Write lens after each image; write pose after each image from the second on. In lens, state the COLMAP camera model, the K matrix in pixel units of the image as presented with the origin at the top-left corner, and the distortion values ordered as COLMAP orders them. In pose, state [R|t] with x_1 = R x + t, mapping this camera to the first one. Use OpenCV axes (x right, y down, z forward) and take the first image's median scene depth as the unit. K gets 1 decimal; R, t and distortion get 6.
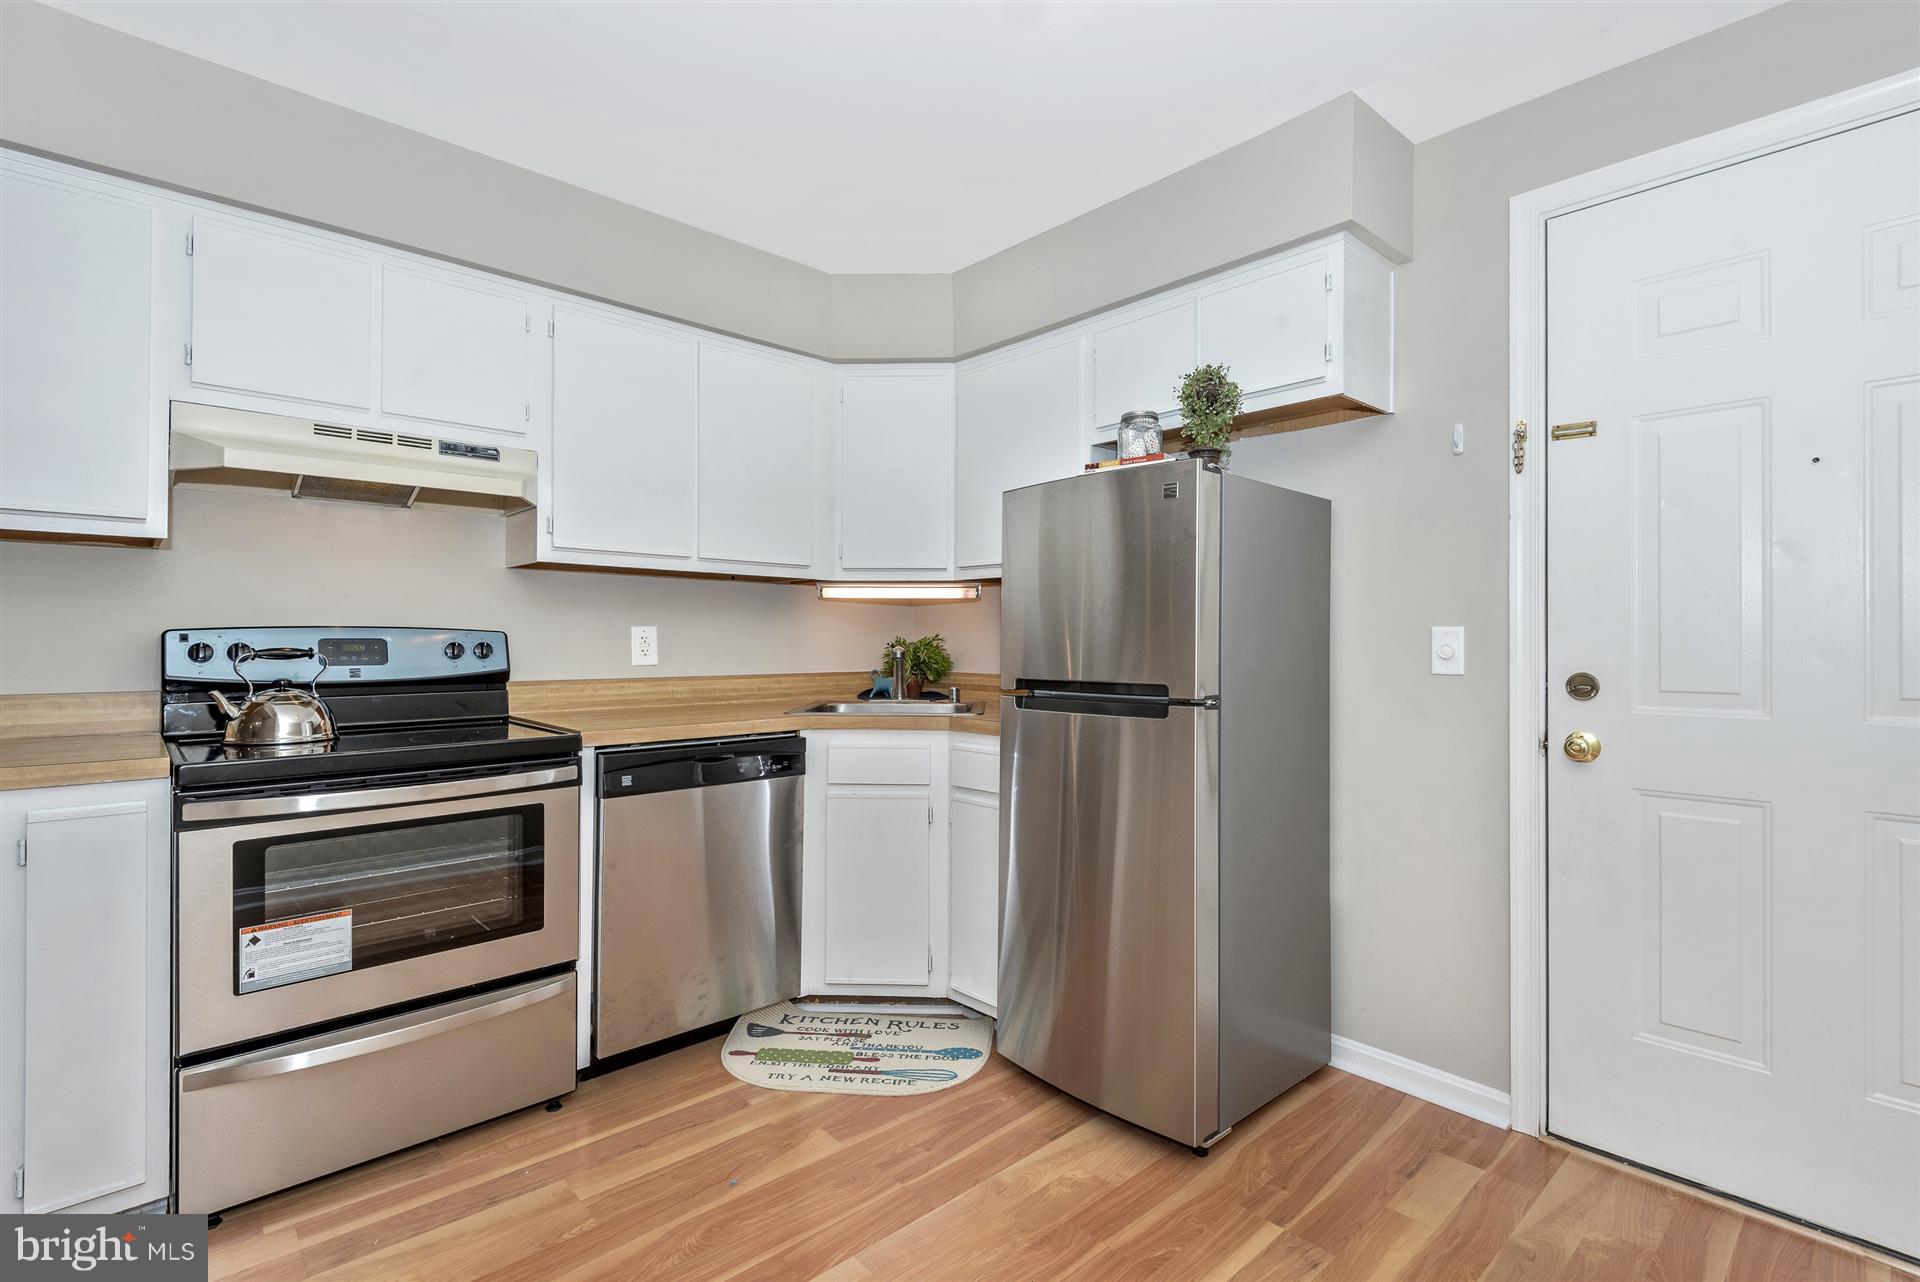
lens RADIAL K [[877.7, 0, 976.3], [0, 877.7, 648.3], [0, 0, 1]] dist [0.024457, -0.013678]
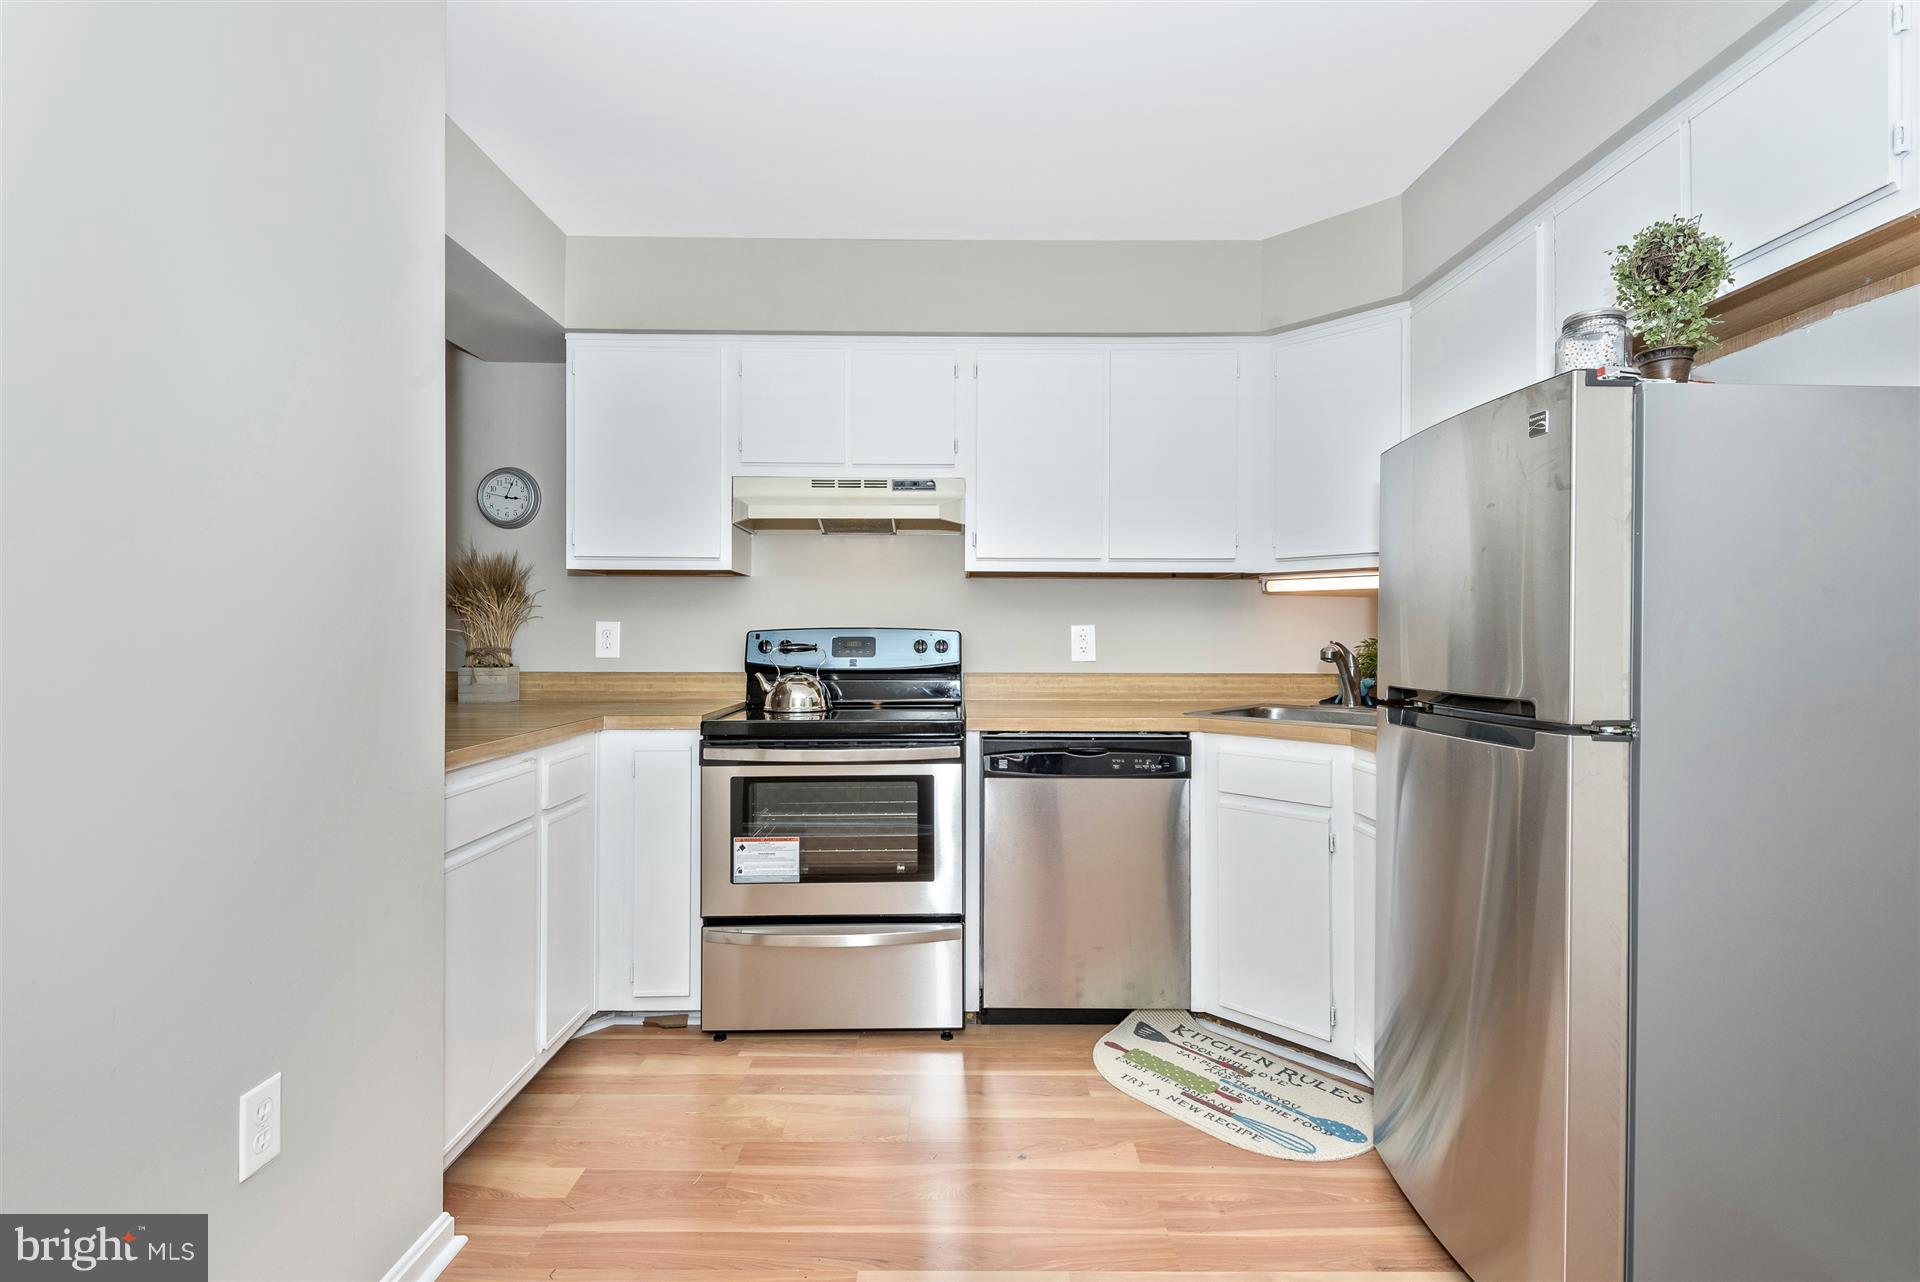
lens RADIAL K [[877.7, 0, 963.0], [0, 877.7, 644.4], [0, 0, 1]] dist [0.024457, -0.013678]
pose [[0.737483, 0.004071, -0.675354, 0.317238], [-0.005840, 0.999983, -0.000349, -0.000536], [0.675341, 0.004201, 0.737494, 0.149404]]
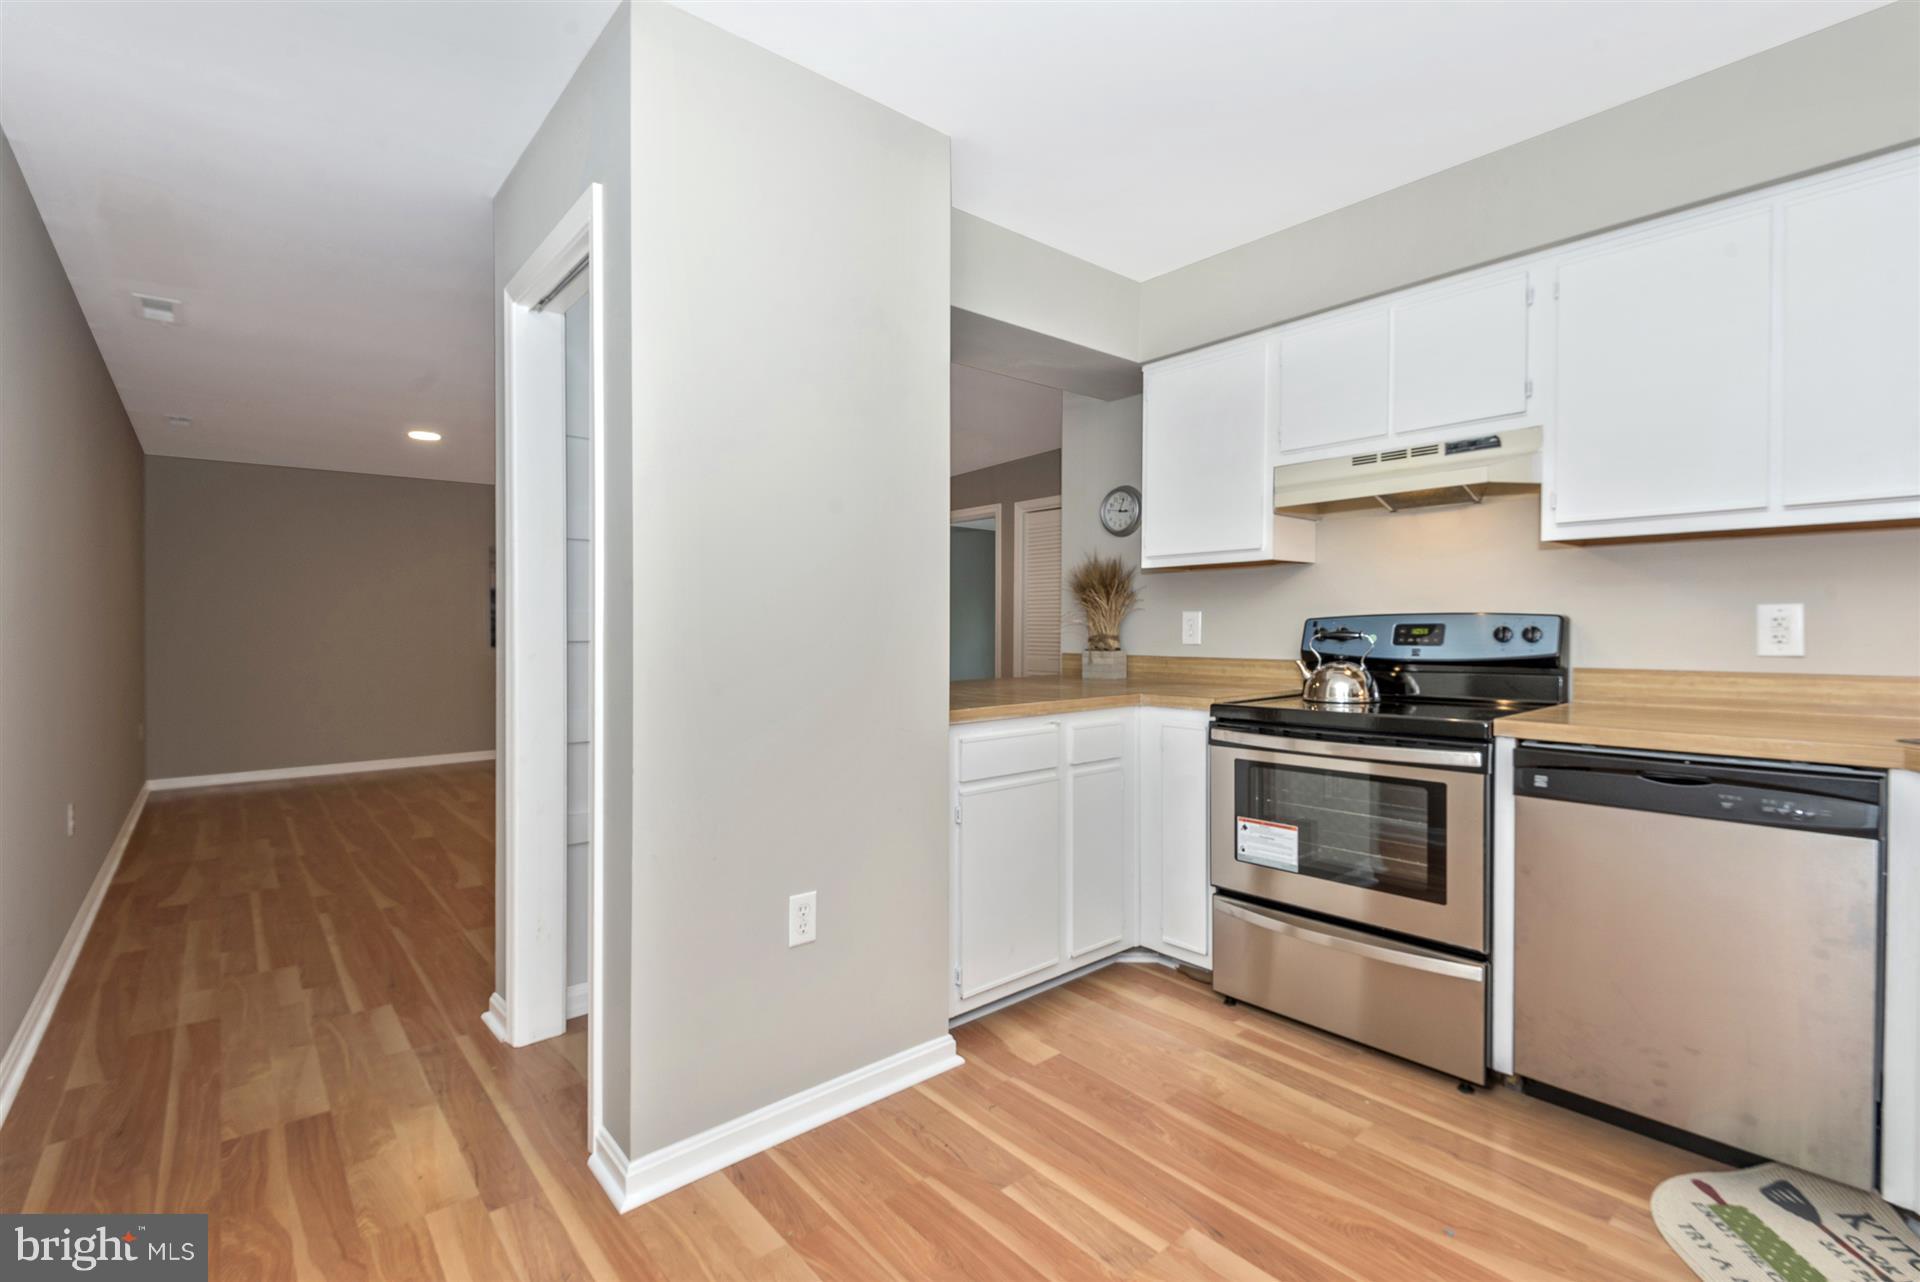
lens RADIAL K [[877.7, 0, 980.1], [0, 877.7, 650.8], [0, 0, 1]] dist [0.024457, -0.013678]
pose [[-0.028109, 0.021647, -0.999370, 0.520359], [-0.006065, 0.999743, 0.021826, 0.002496], [0.999586, 0.006675, -0.027971, 0.463989]]
